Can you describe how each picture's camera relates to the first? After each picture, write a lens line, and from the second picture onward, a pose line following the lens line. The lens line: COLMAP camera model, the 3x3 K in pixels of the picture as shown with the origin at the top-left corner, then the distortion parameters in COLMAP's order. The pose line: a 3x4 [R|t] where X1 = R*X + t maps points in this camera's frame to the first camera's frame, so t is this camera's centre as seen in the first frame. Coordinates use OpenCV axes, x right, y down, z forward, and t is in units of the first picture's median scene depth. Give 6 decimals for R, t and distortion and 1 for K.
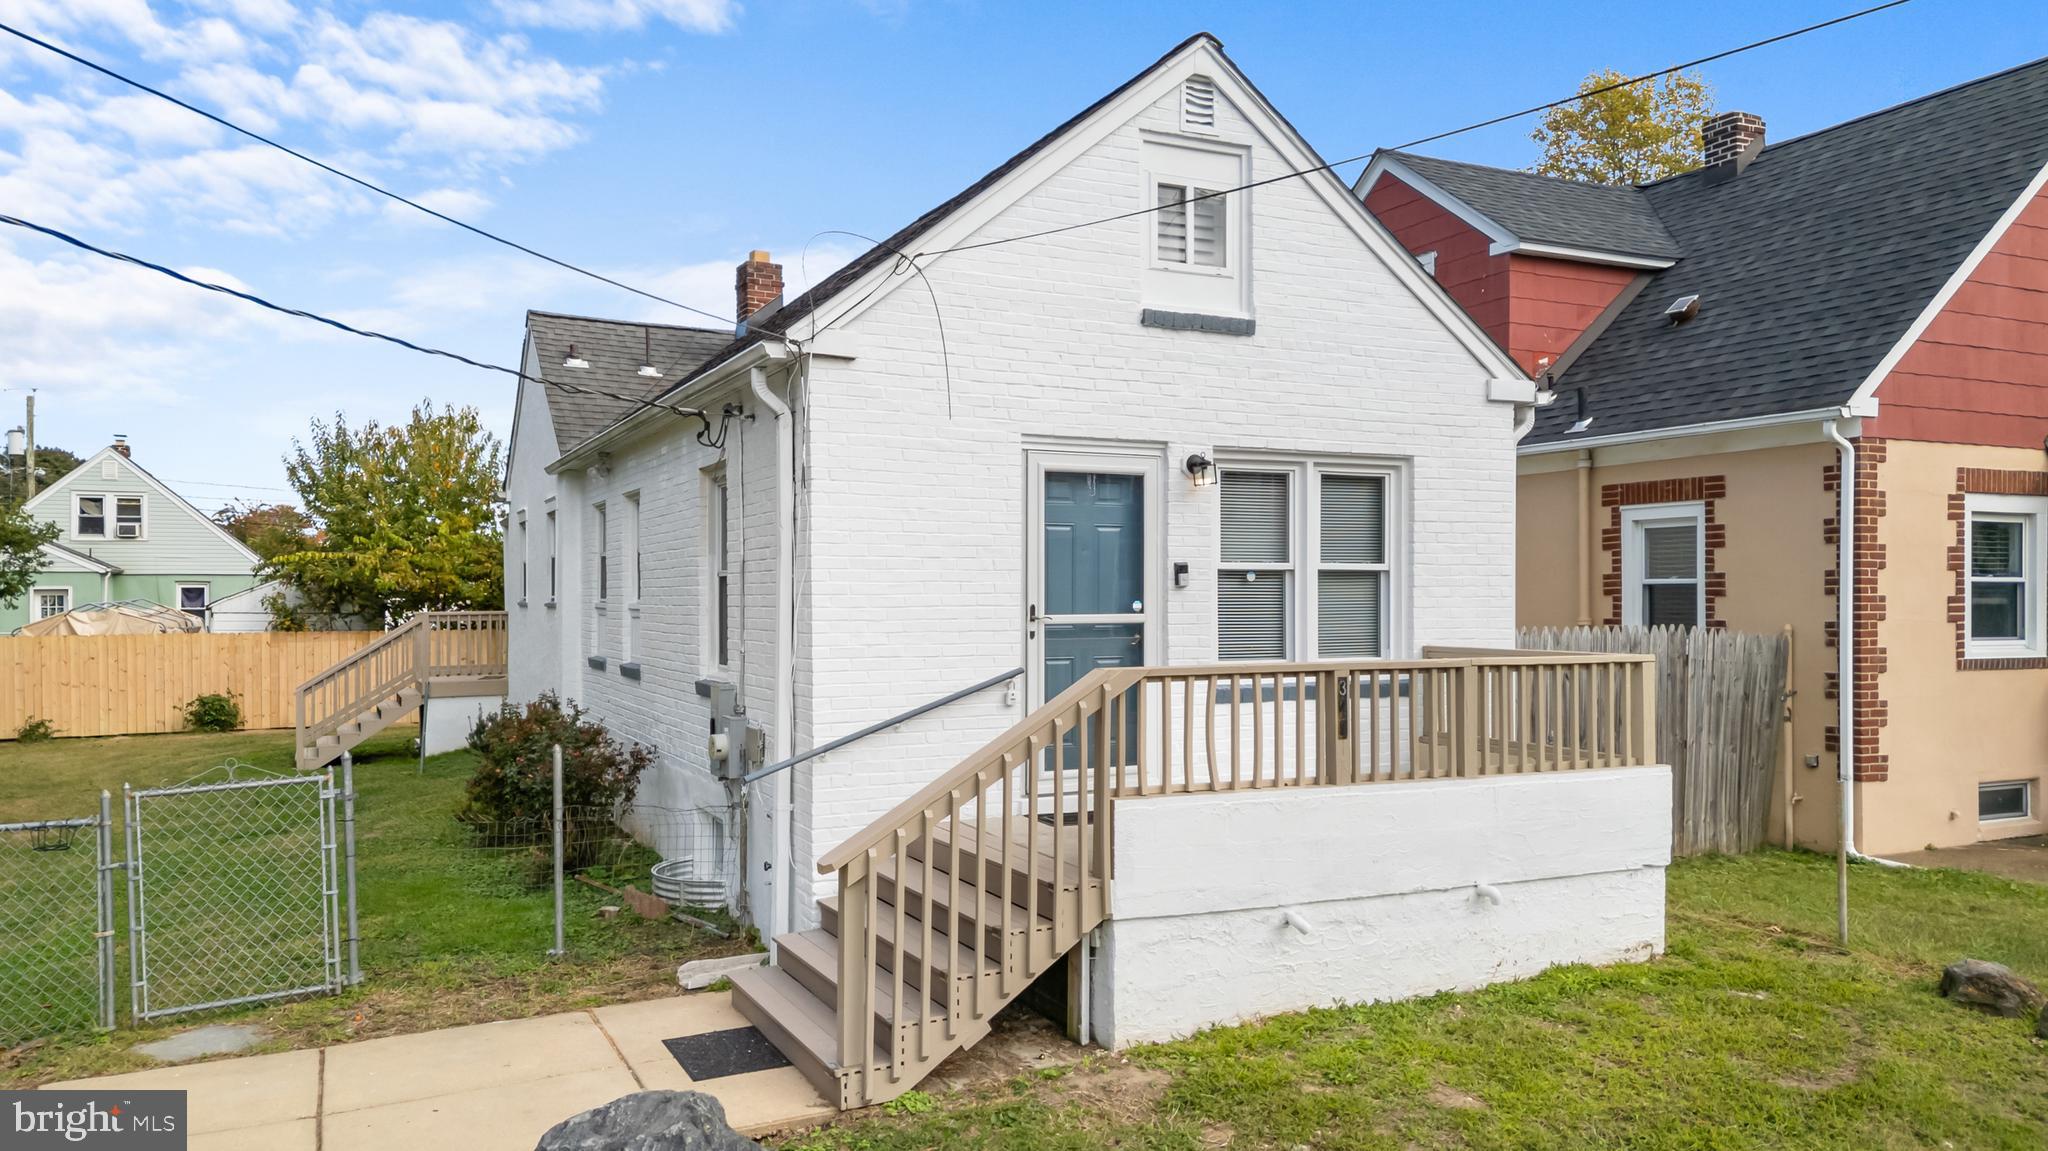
lens RADIAL K [[1450.0, 0, 1022.4], [0, 1450.0, 594.8], [0, 0, 1]] dist [0.028009, -0.003019]
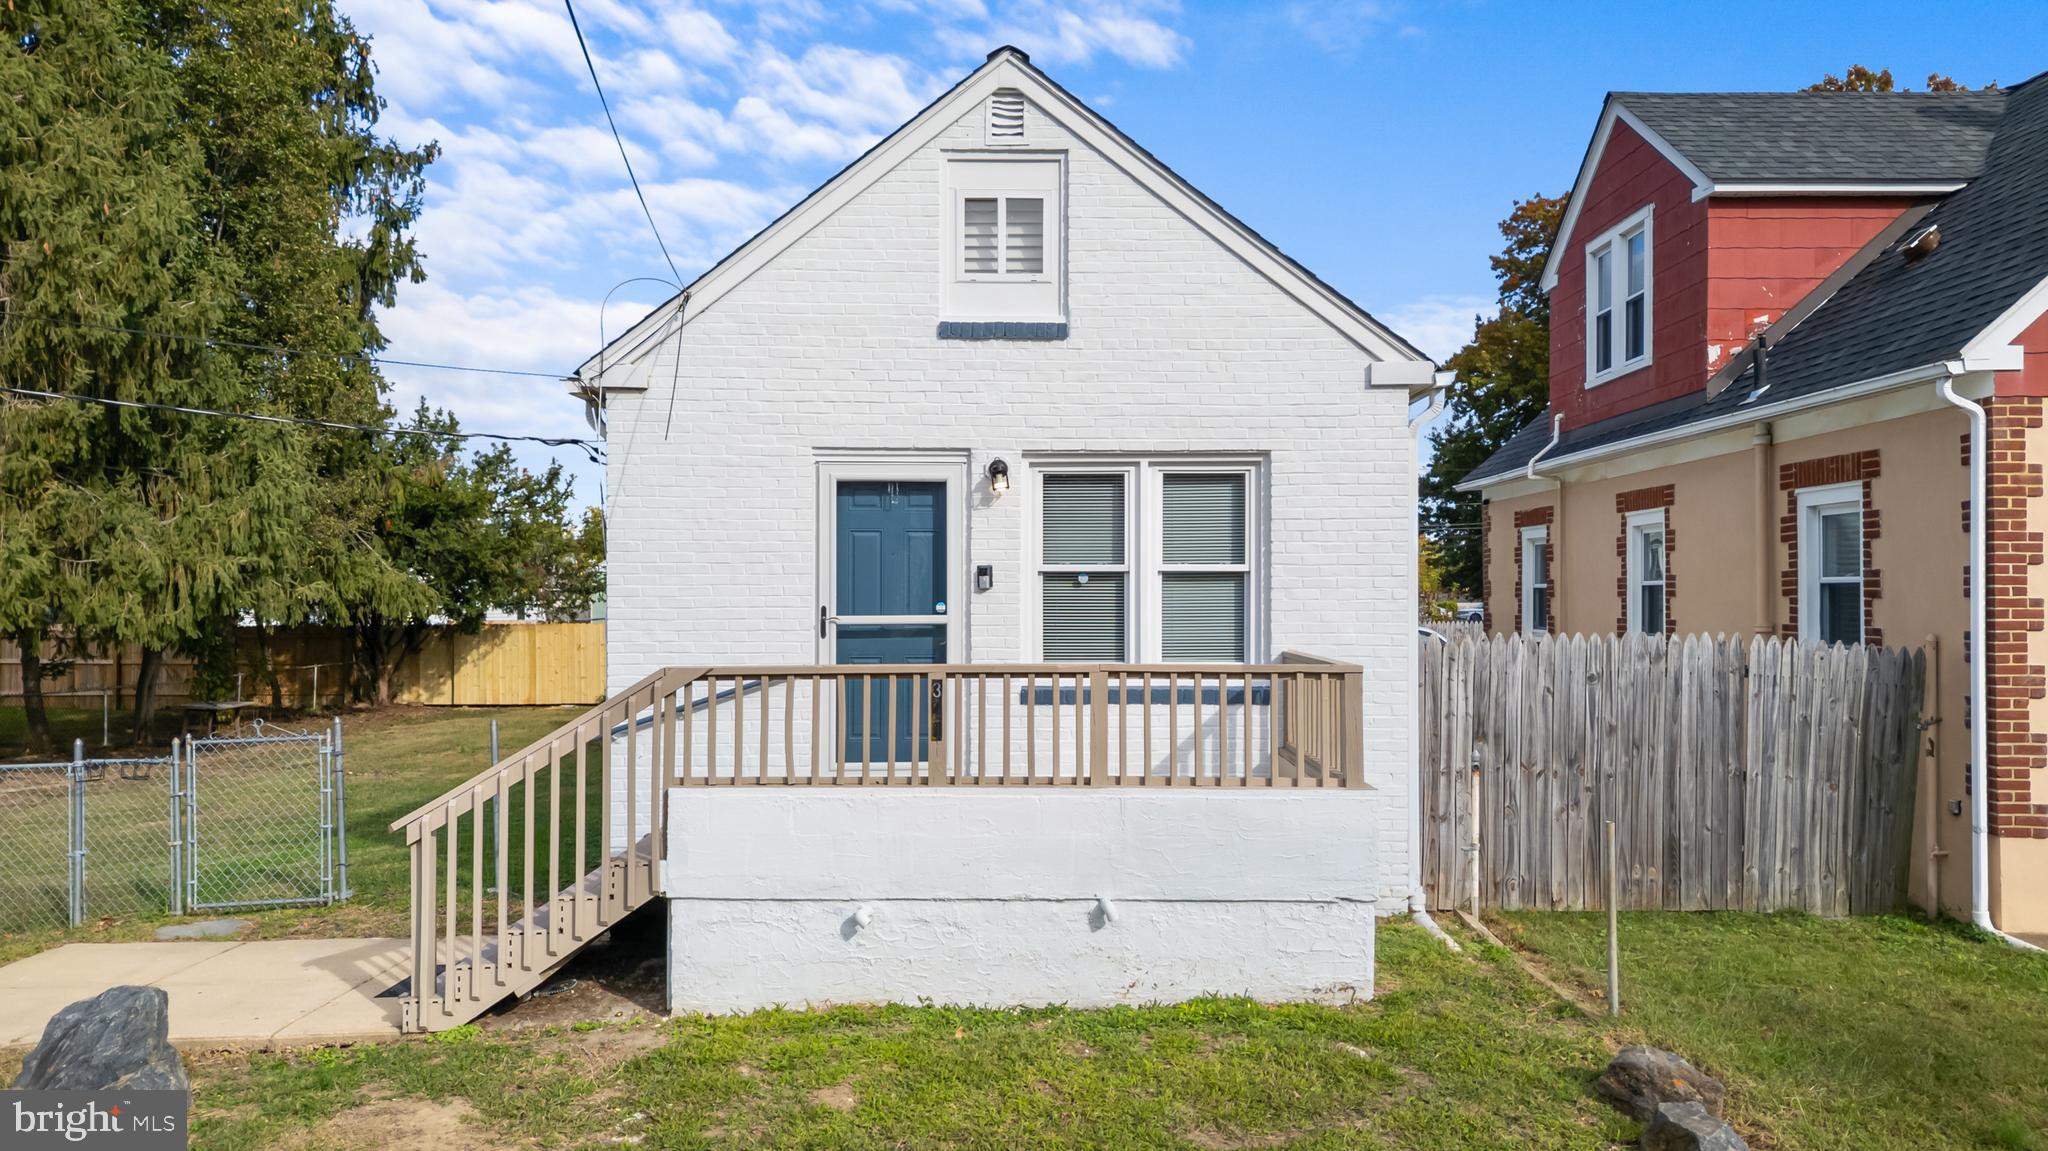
lens RADIAL K [[1424.8, 0, 1024.0], [0, 1424.8, 575.5], [0, 0, 1]] dist [0.053057, -0.039267]
pose [[0.904586, -0.002766, -0.426282, 0.550043], [-0.000850, 0.999965, -0.008291, -0.006514], [0.426290, 0.007863, 0.904552, 0.096917]]
